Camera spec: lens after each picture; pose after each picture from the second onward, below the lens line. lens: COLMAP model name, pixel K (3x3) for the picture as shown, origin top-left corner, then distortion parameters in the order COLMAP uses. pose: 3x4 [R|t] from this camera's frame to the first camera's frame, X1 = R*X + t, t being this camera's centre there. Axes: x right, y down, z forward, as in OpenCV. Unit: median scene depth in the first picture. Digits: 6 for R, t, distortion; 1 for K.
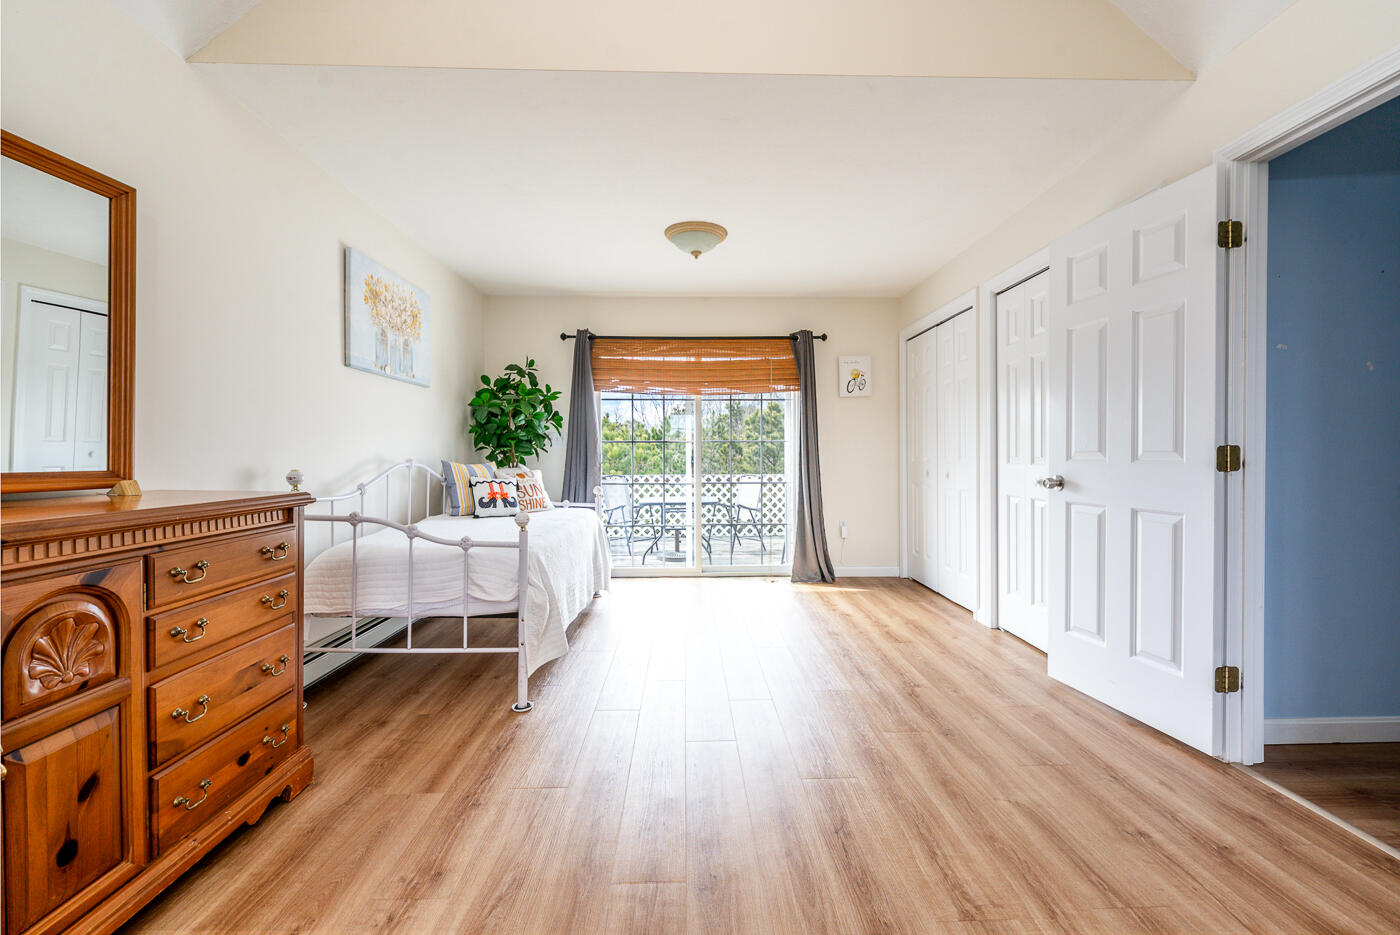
lens RADIAL K [[617.5, 0, 700.0], [0, 617.5, 467.5], [0, 0, 1]] dist [-0.000032, -0.000021]
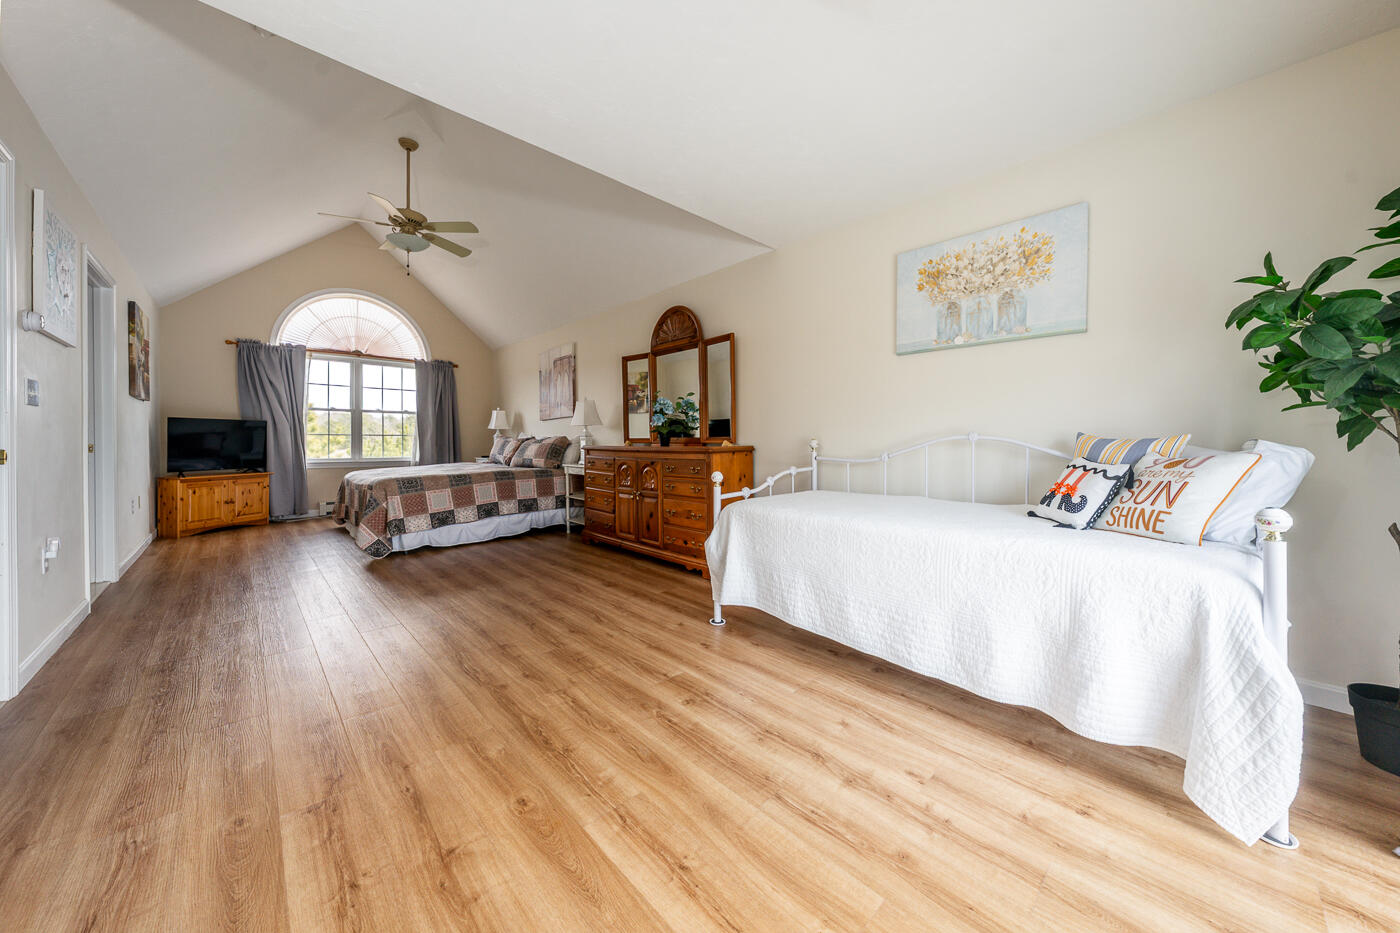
lens RADIAL K [[509.6, 0, 707.7], [0, 509.6, 439.6], [0, 0, 1]] dist [-0.000354, -0.000017]
pose [[-0.754105, 0.000198, -0.656754, 0.664149], [-0.011830, 0.999834, 0.013885, -0.014307], [0.656647, 0.018240, -0.753977, 2.749142]]
